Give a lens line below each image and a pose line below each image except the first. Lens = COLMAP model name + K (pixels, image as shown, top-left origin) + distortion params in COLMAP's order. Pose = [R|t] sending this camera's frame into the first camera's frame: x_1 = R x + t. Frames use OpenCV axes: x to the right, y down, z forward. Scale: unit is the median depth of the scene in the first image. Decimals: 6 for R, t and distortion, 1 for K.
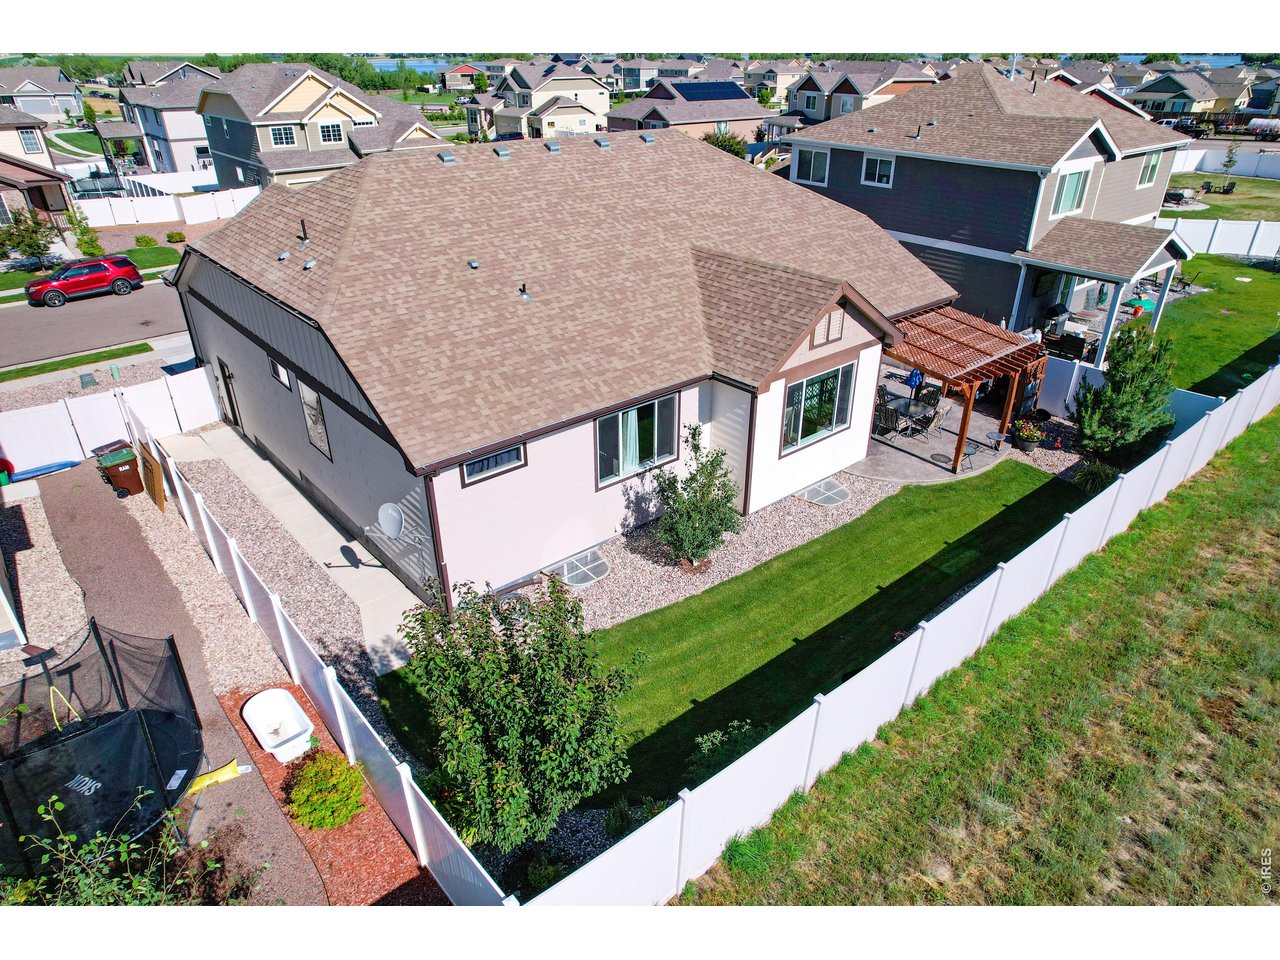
lens RADIAL K [[797.5, 0, 628.0], [0, 797.5, 491.9], [0, 0, 1]] dist [0.008492, 0.000195]
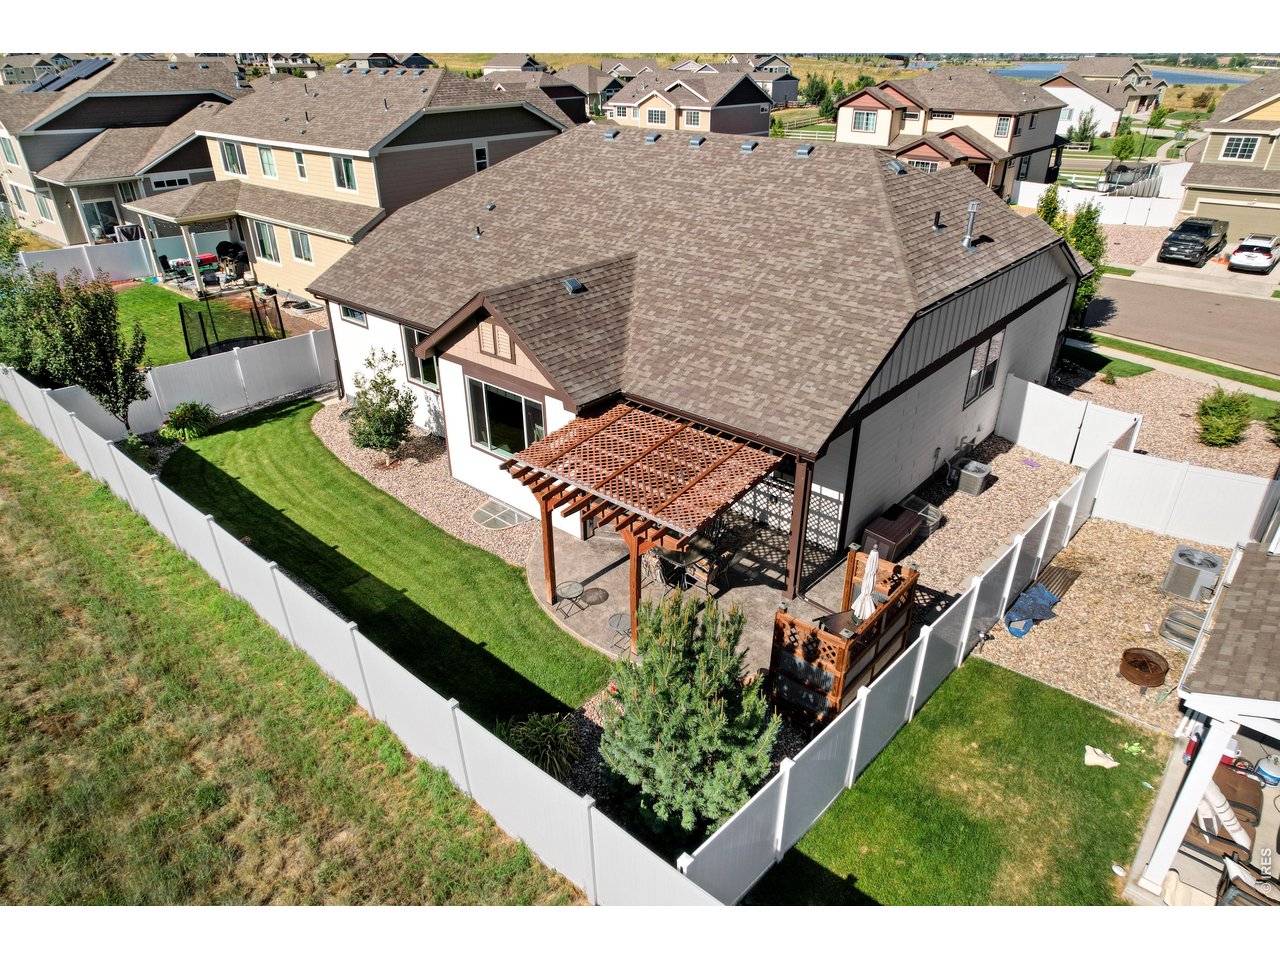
lens RADIAL K [[797.5, 0, 631.5], [0, 797.5, 476.9], [0, 0, 1]] dist [0.008492, 0.000195]
pose [[0.152080, 0.465765, -0.871742, 1.033469], [-0.476633, 0.807228, 0.348144, -0.423676], [0.865848, 0.362556, 0.344763, 0.768248]]
